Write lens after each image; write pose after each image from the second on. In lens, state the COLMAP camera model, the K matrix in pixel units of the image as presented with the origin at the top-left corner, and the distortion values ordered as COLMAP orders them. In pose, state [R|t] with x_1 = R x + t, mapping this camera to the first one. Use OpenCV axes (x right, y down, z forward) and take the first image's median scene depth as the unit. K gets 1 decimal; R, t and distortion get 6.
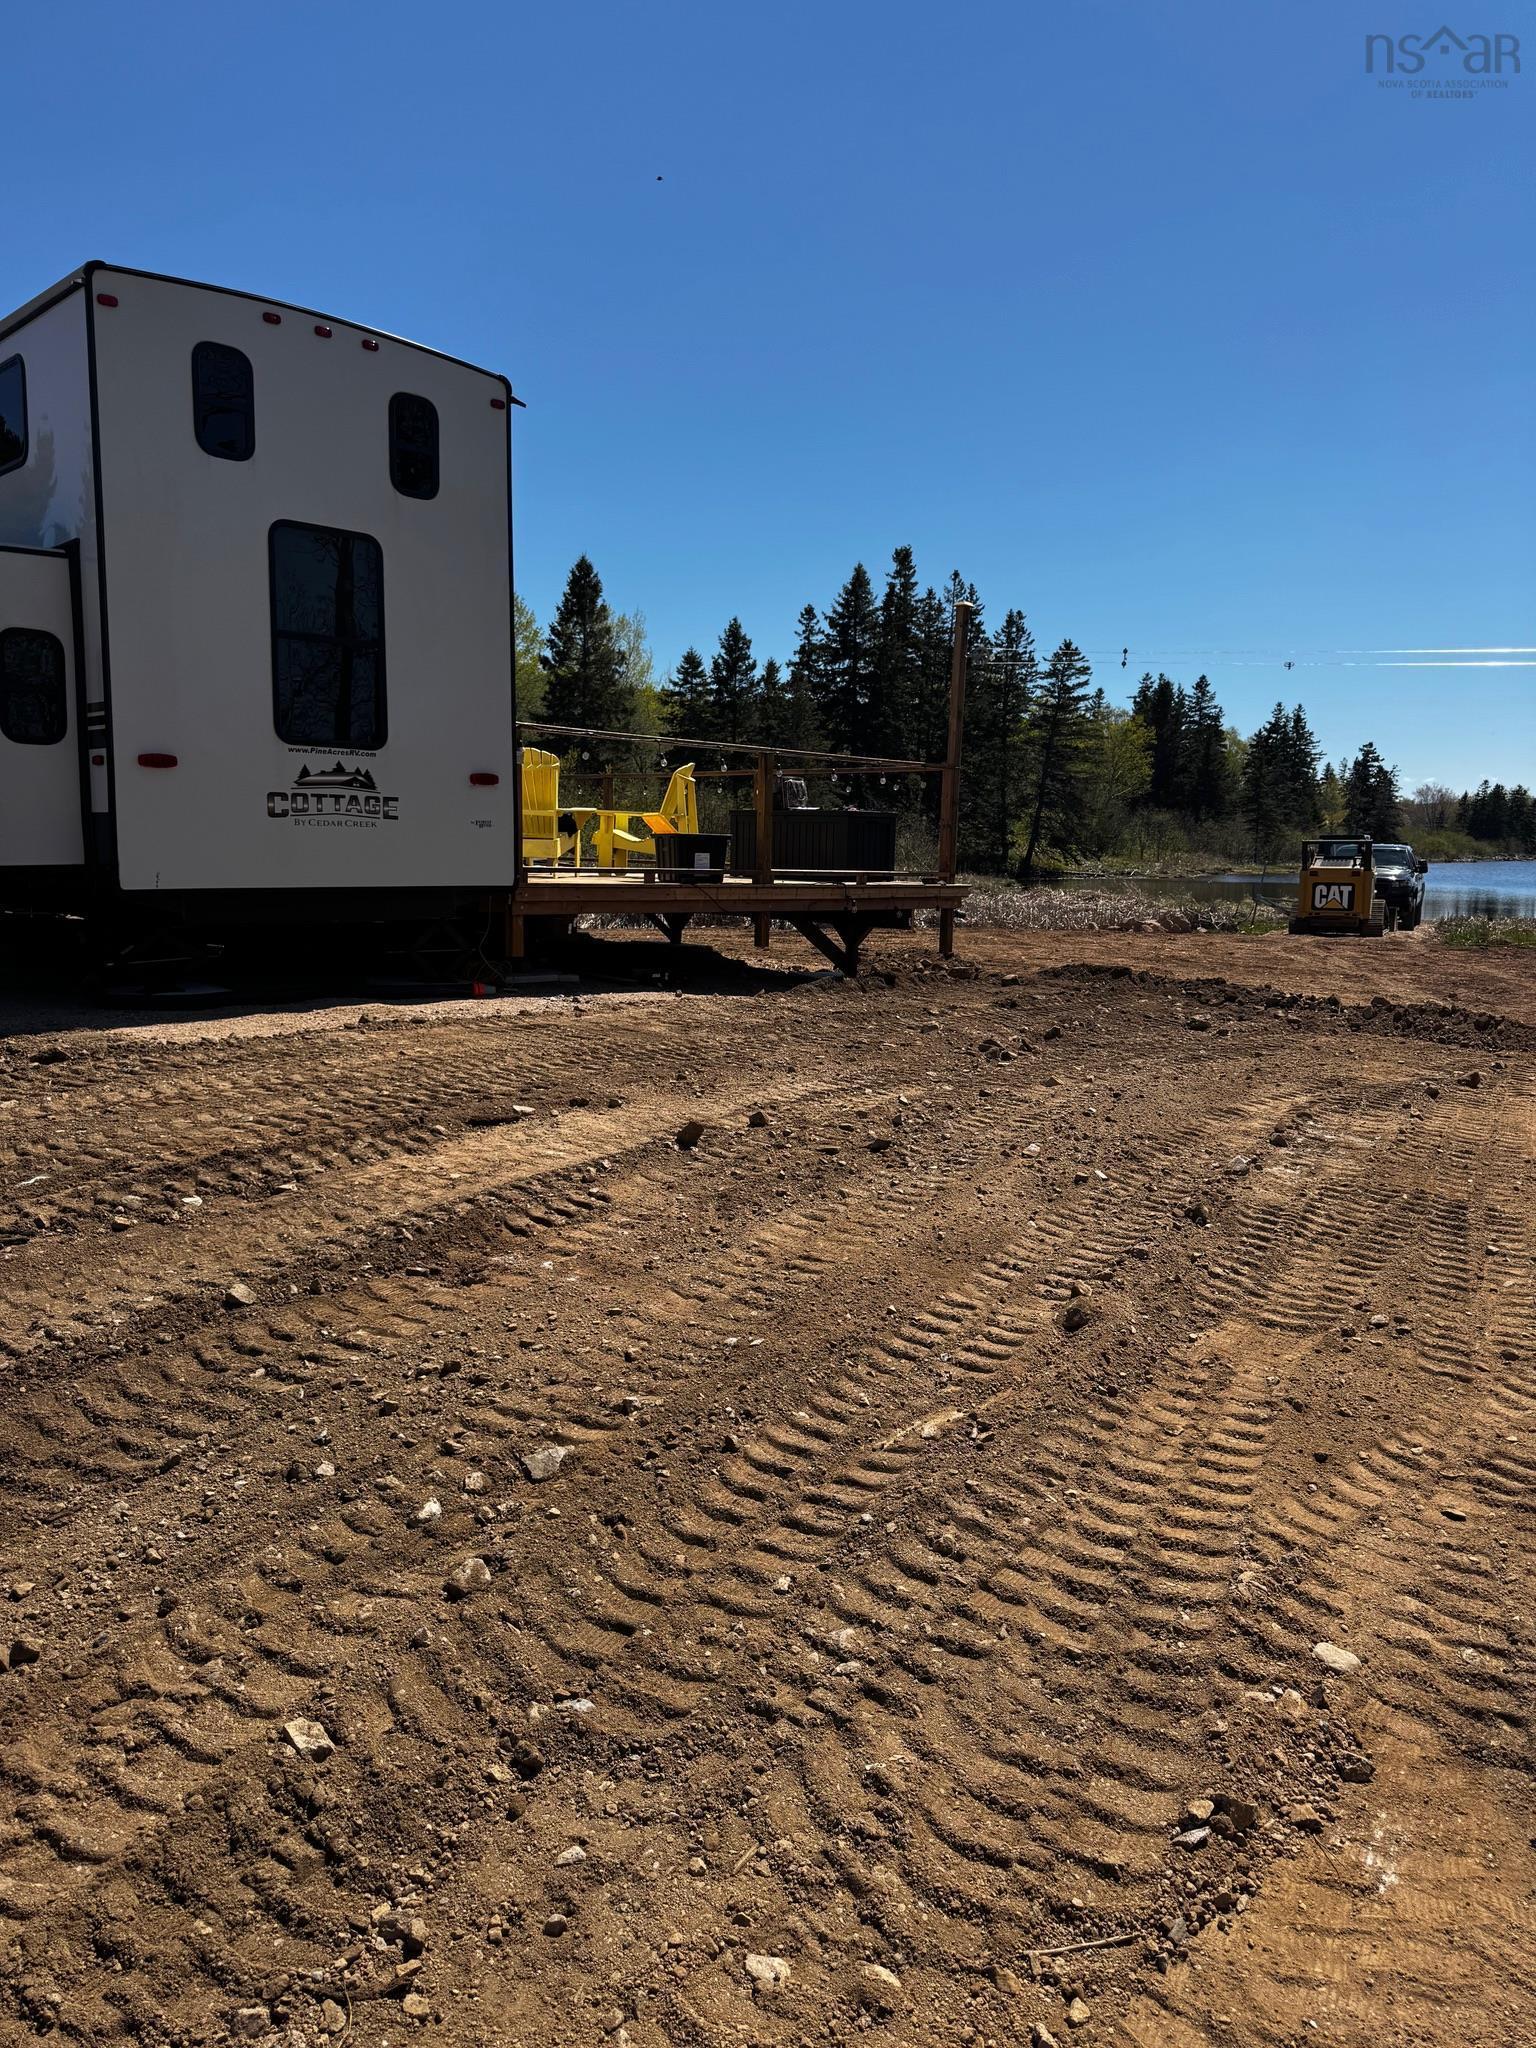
lens RADIAL K [[1439.7, 0, 768.0], [0, 1439.7, 1024.0], [0, 0, 1]] dist [0.010907, -0.034192]
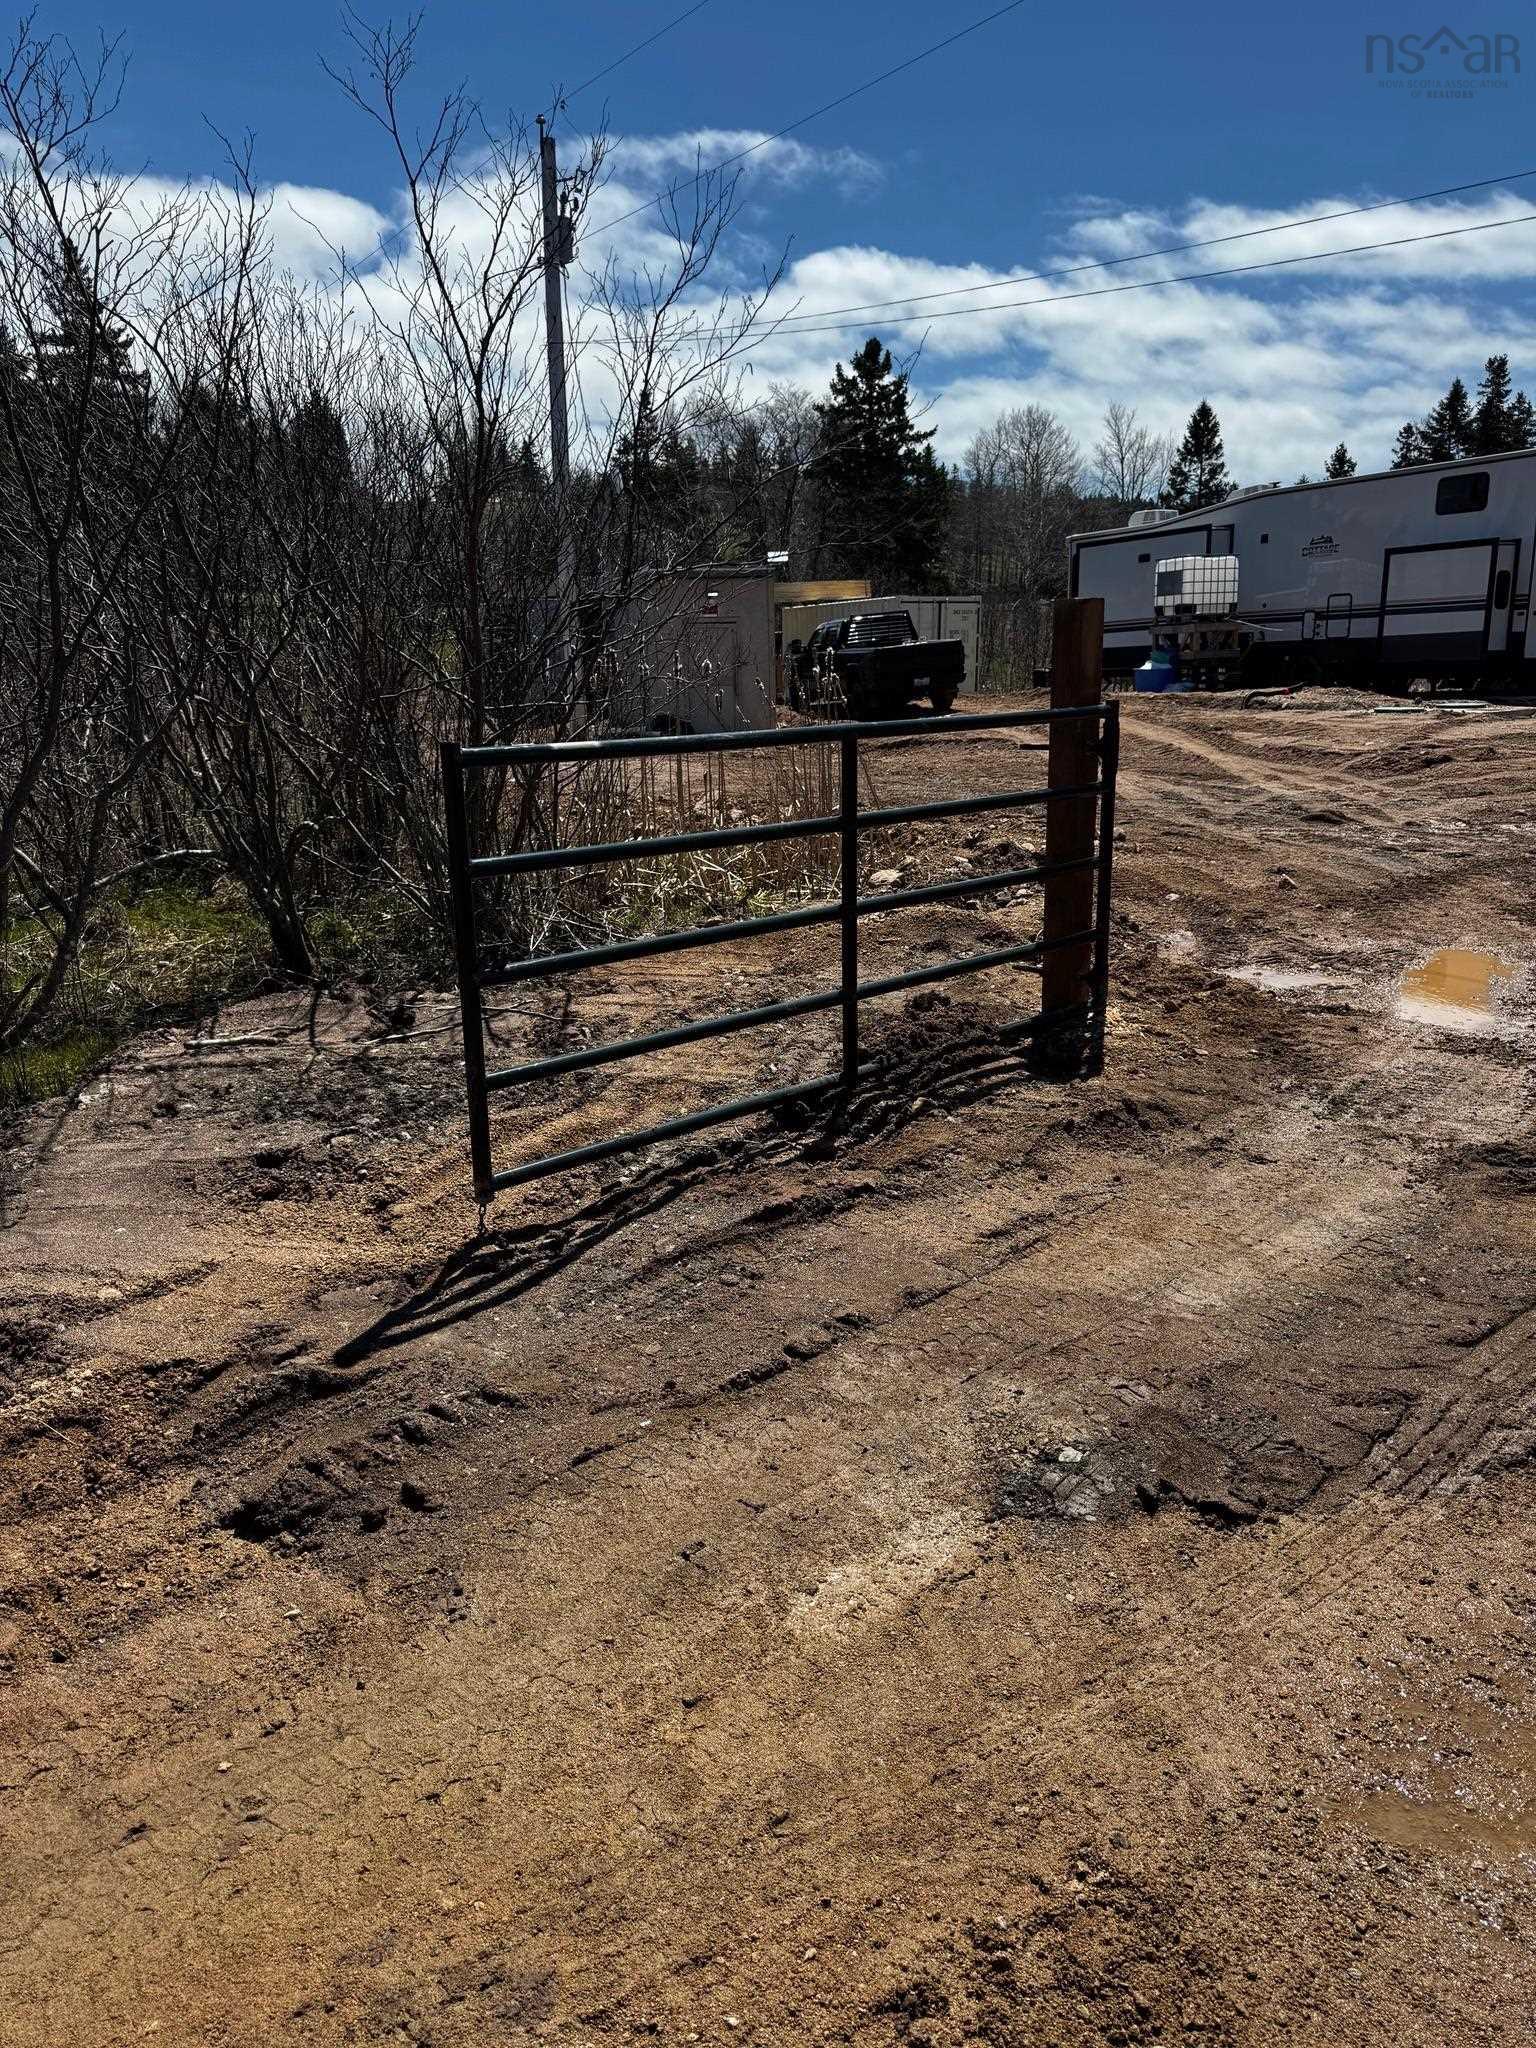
lens RADIAL K [[1406.1, 0, 764.6], [0, 1406.1, 994.1], [0, 0, 1]] dist [0.110724, -0.124493]
pose [[0.953885, 0.034052, -0.298236, -0.071435], [-0.003239, 0.994655, 0.103207, 0.020739], [0.300156, -0.097481, 0.948896, -0.165096]]
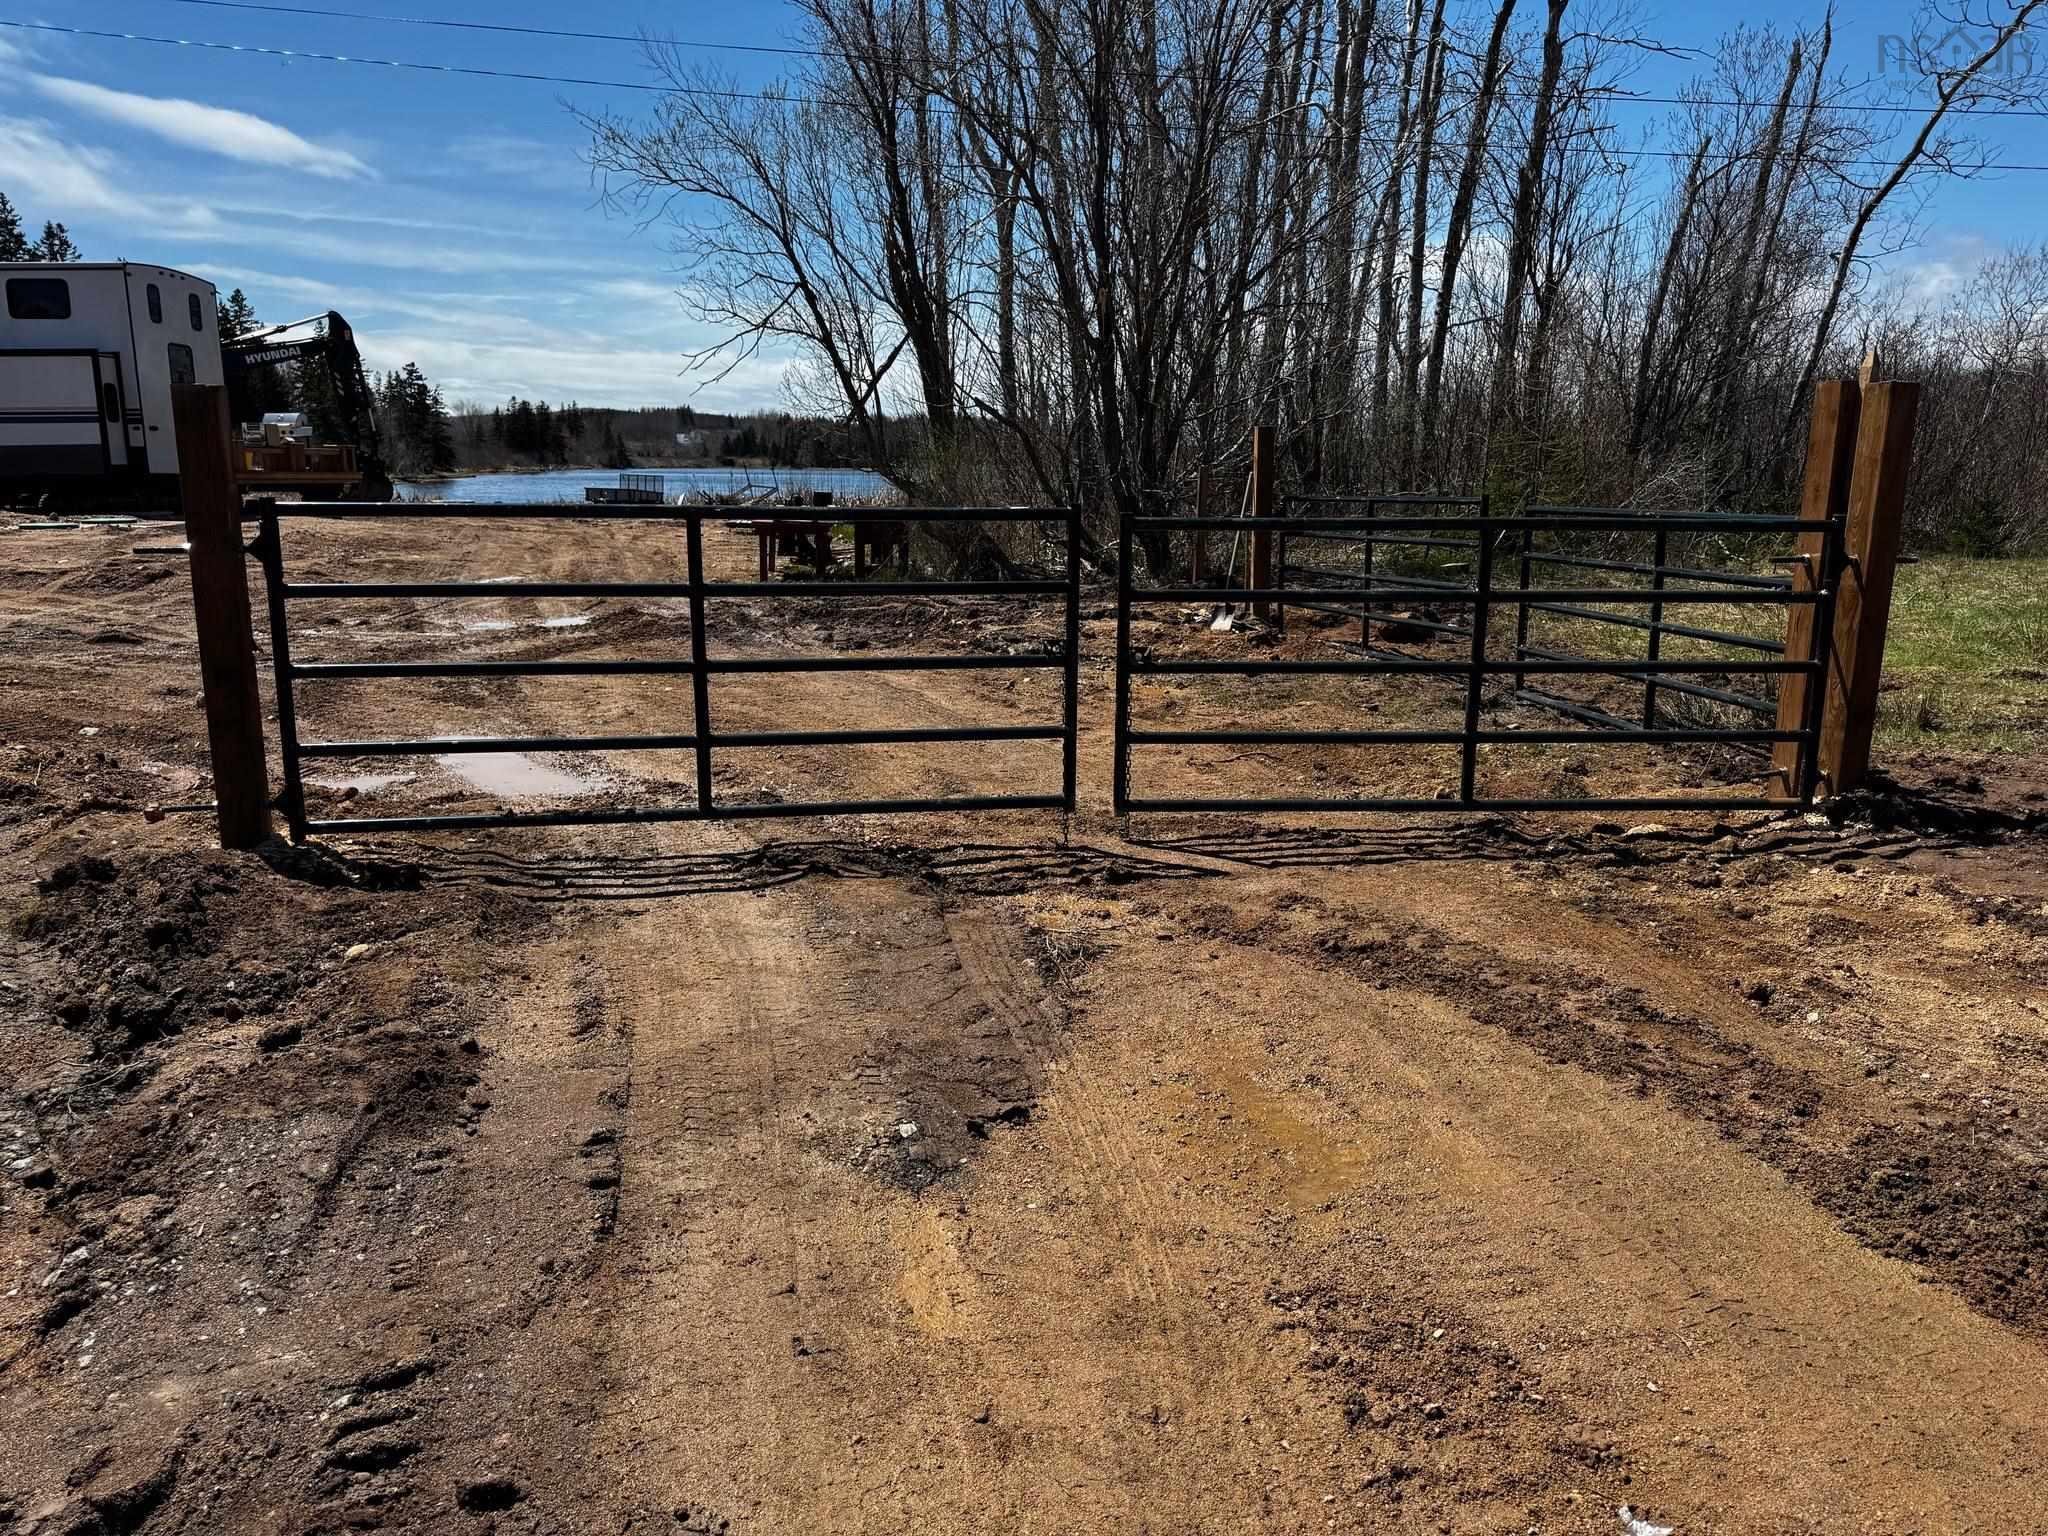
lens RADIAL K [[1439.7, 0, 1024.0], [0, 1439.7, 768.0], [0, 0, 1]] dist [0.010907, -0.034192]
pose [[0.704017, -0.155611, 0.692925, -0.090593], [0.094298, 0.987543, 0.125966, 0.020744], [-0.703895, -0.023341, 0.709920, -0.162608]]
